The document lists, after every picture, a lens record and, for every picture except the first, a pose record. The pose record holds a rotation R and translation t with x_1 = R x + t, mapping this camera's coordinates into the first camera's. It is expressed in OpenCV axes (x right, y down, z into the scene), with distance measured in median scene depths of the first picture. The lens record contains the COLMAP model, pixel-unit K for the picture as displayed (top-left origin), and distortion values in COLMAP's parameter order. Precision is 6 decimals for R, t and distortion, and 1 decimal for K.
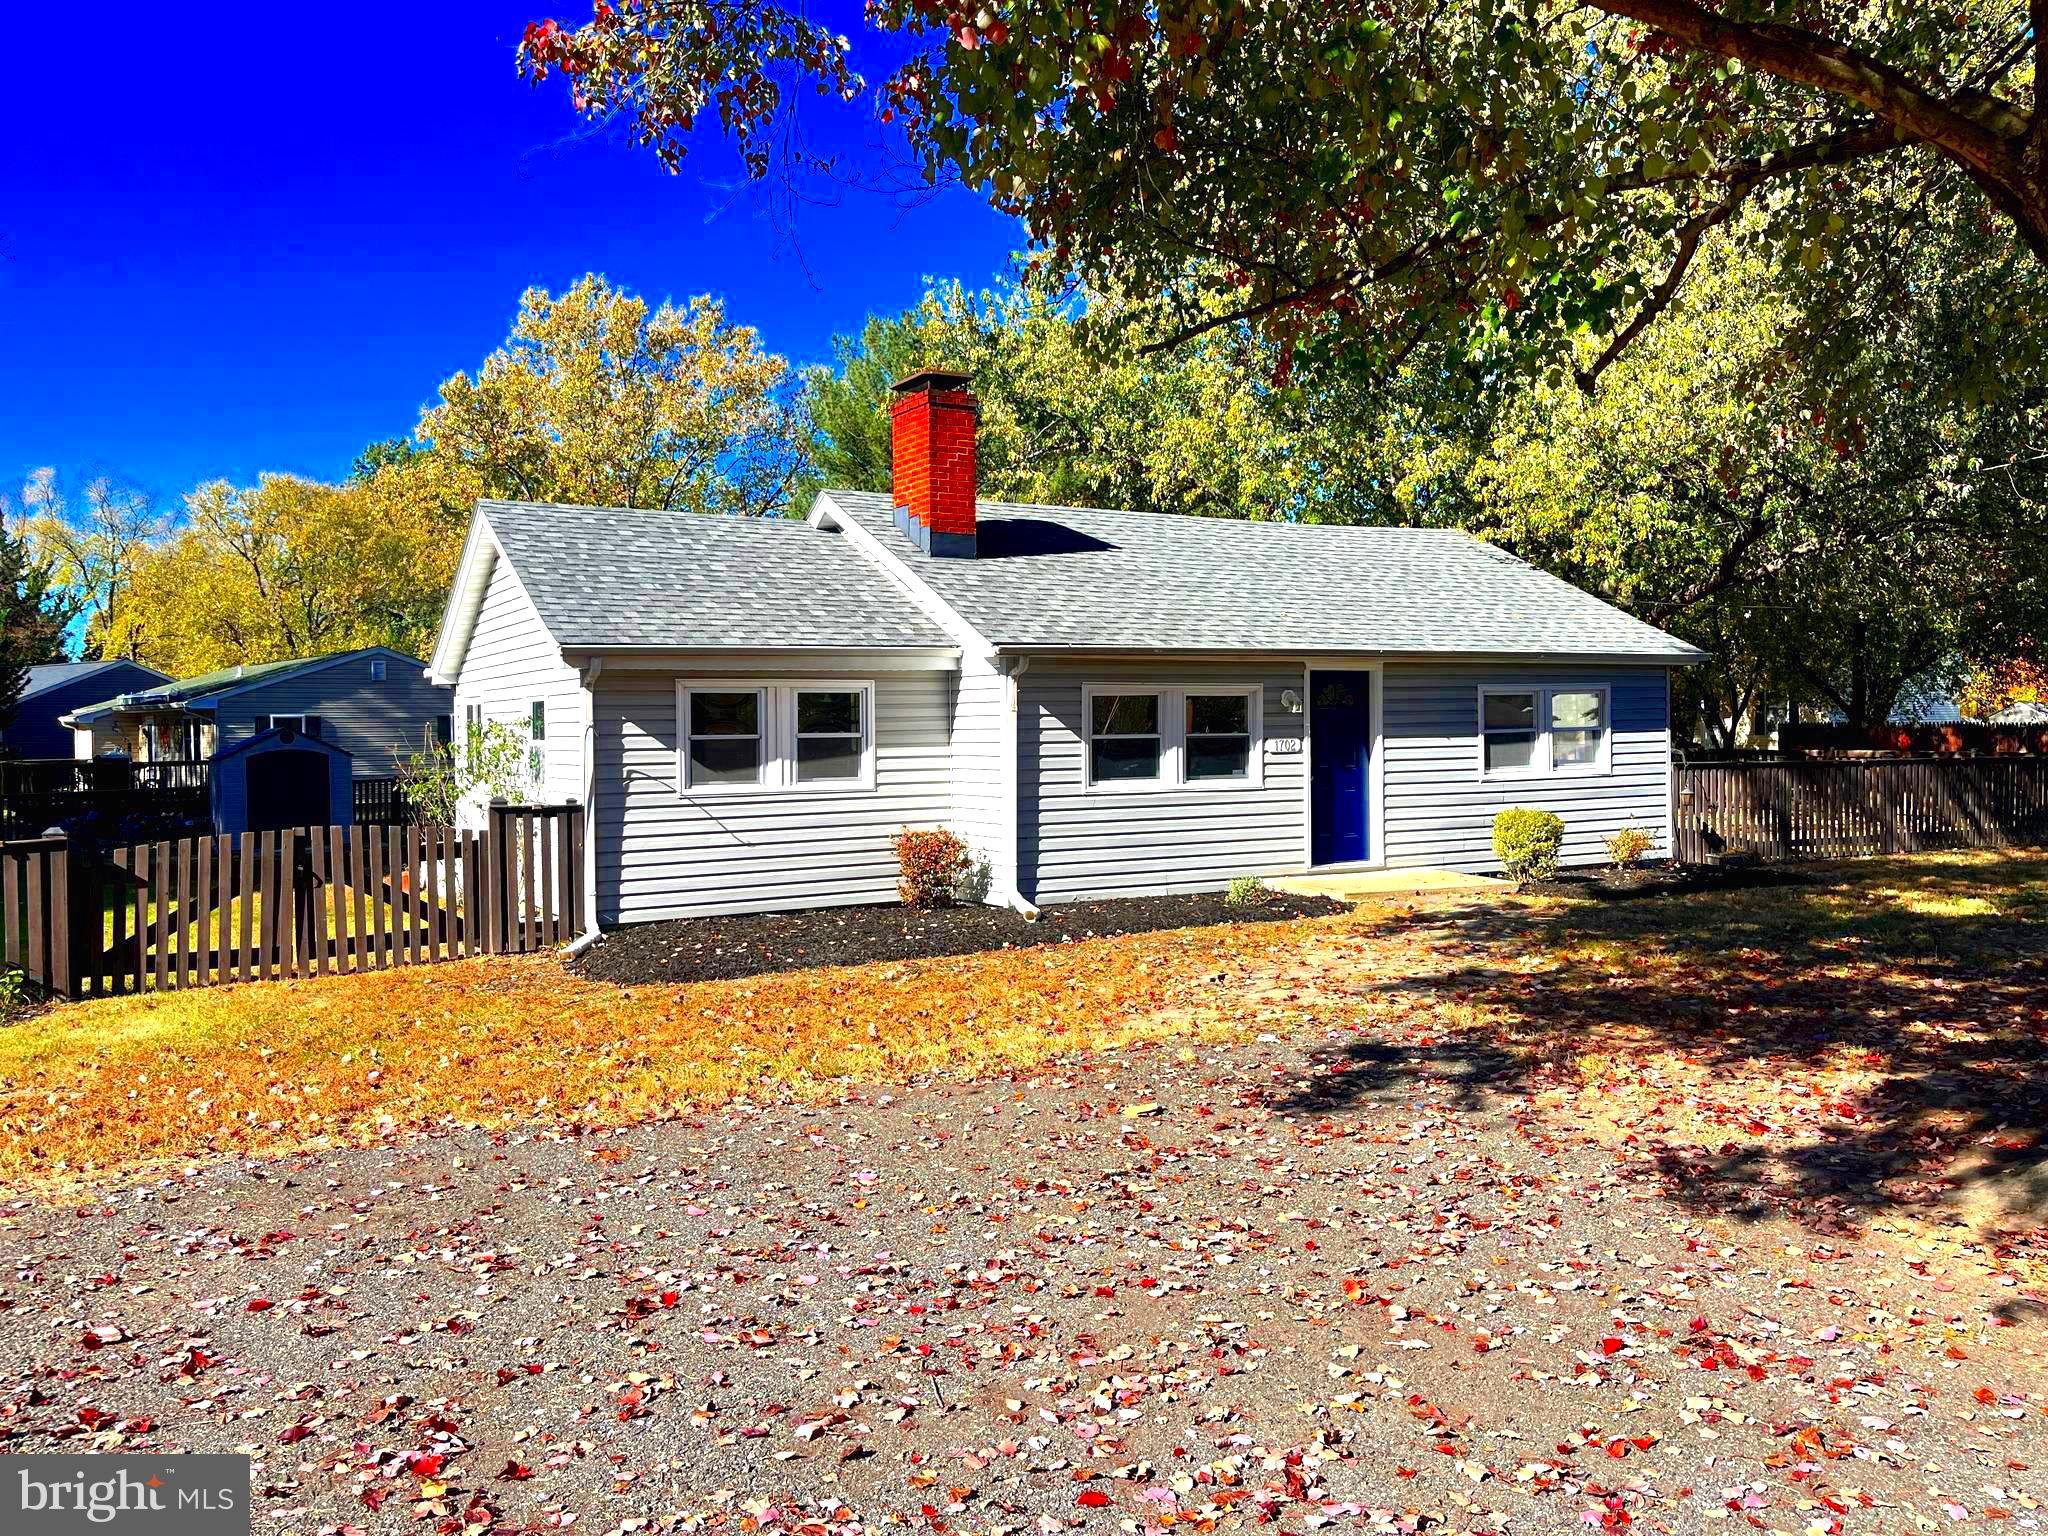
lens RADIAL K [[1533.5, 0, 972.0], [0, 1533.5, 773.2], [0, 0, 1]] dist [0.093540, -0.135020]
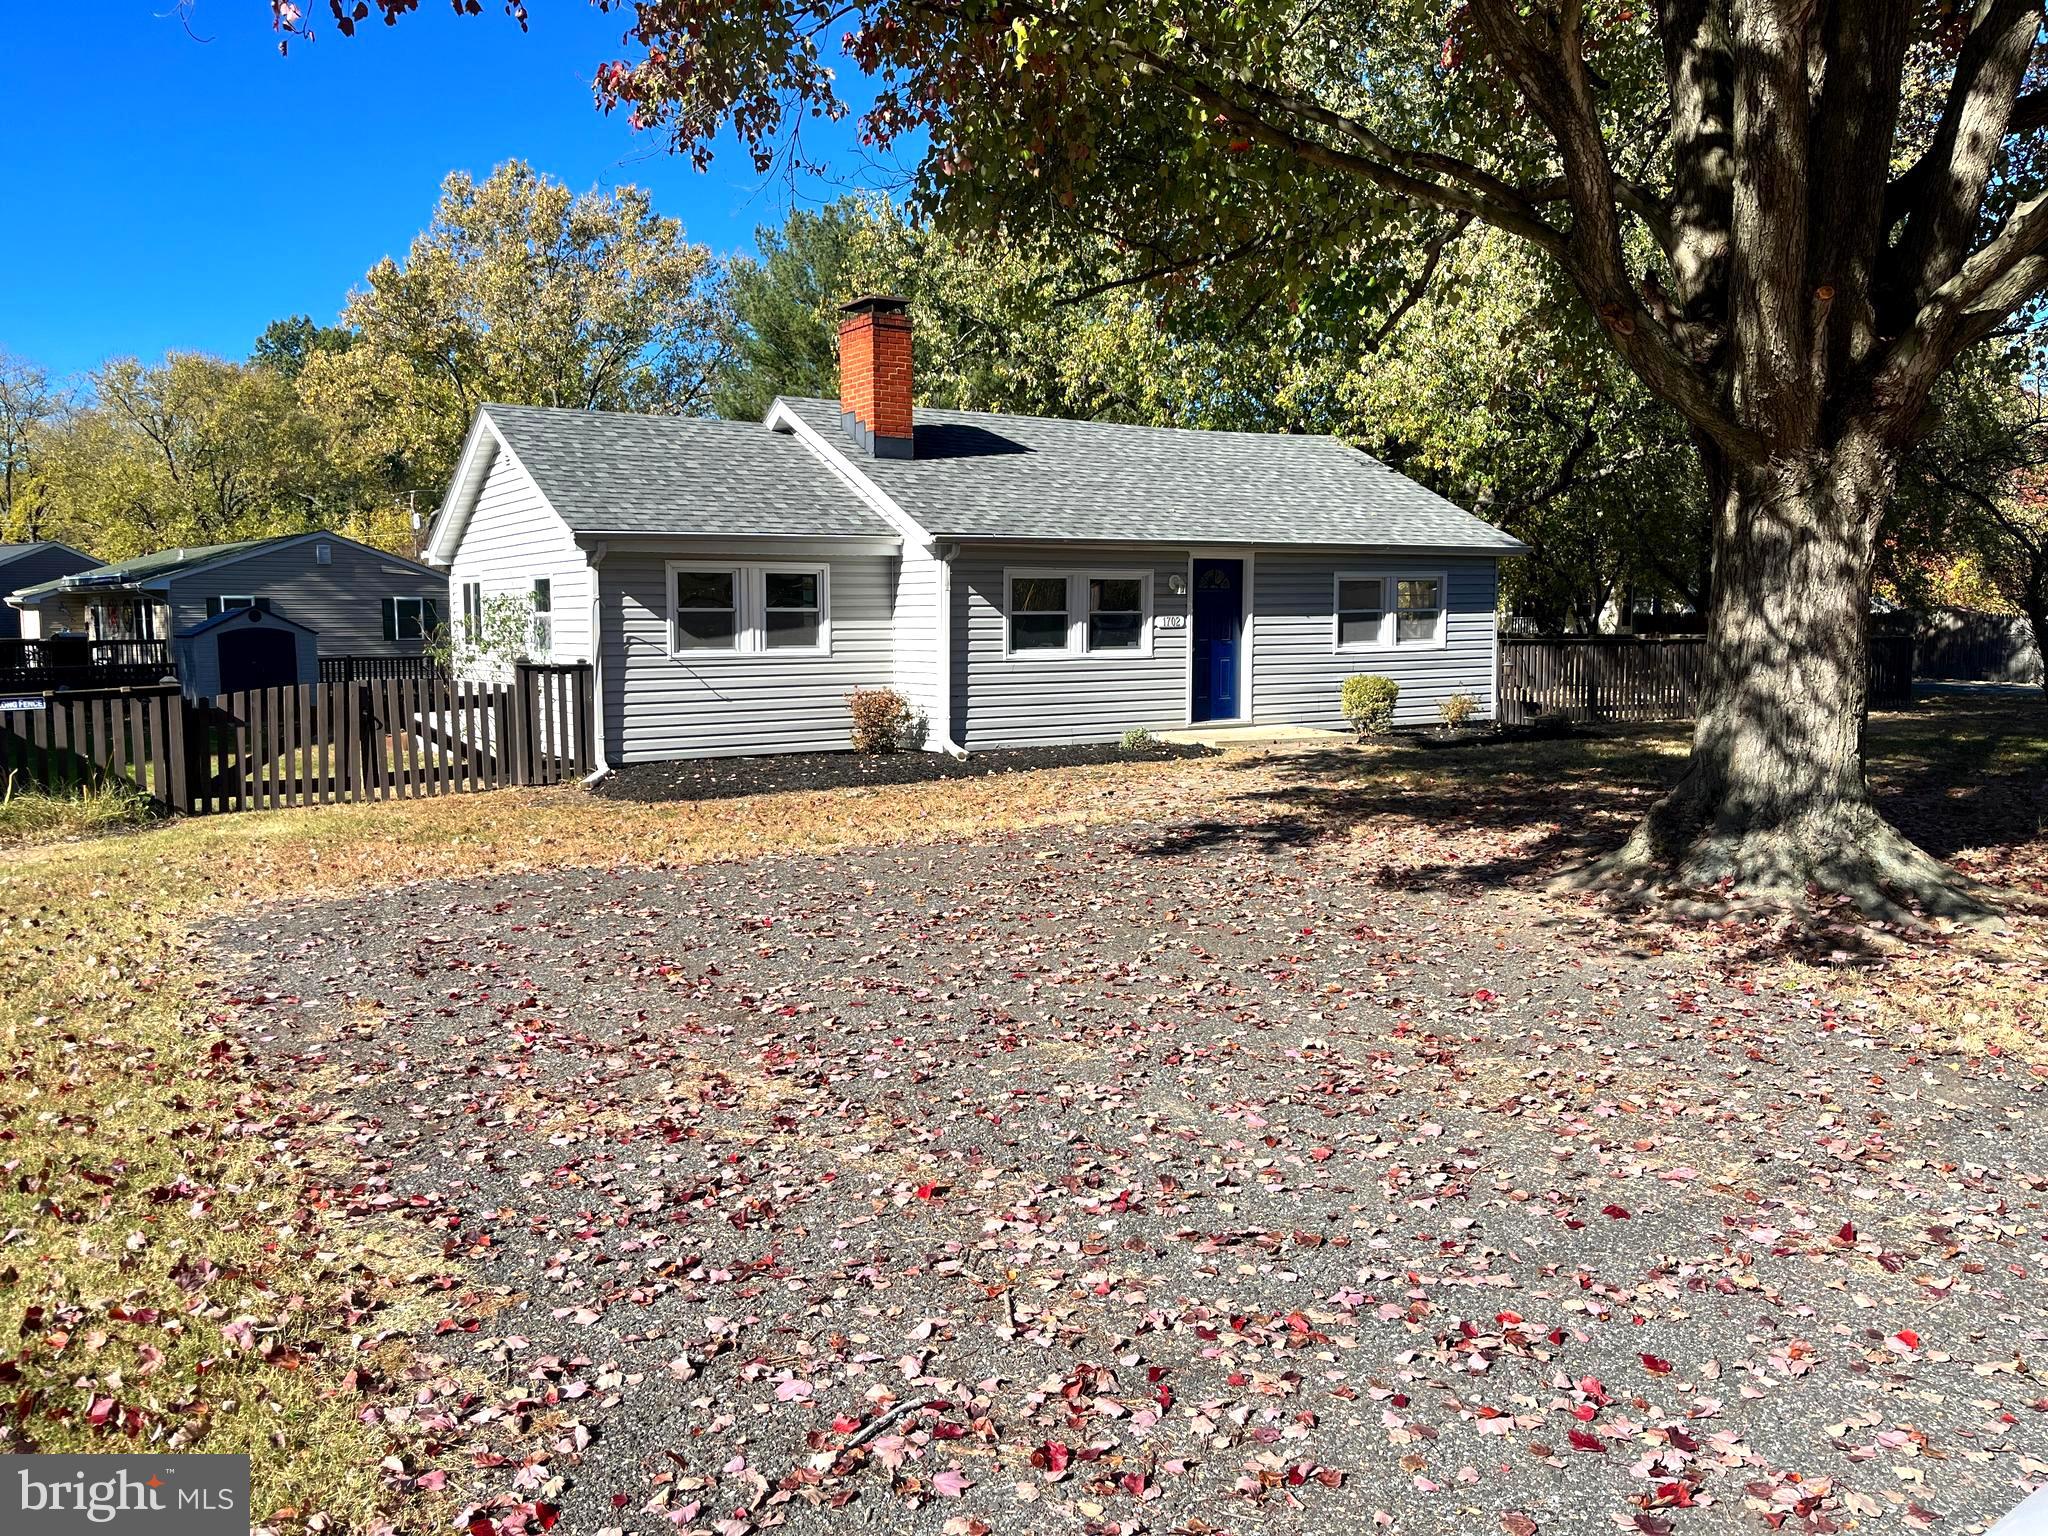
lens RADIAL K [[1533.5, 0, 972.0], [0, 1533.5, 773.2], [0, 0, 1]] dist [0.093540, -0.135020]
pose [[0.998413, -0.000593, 0.056311, -0.019785], [-0.003321, 0.997584, 0.069392, 0.017768], [-0.056216, -0.069469, 0.995999, -0.196862]]
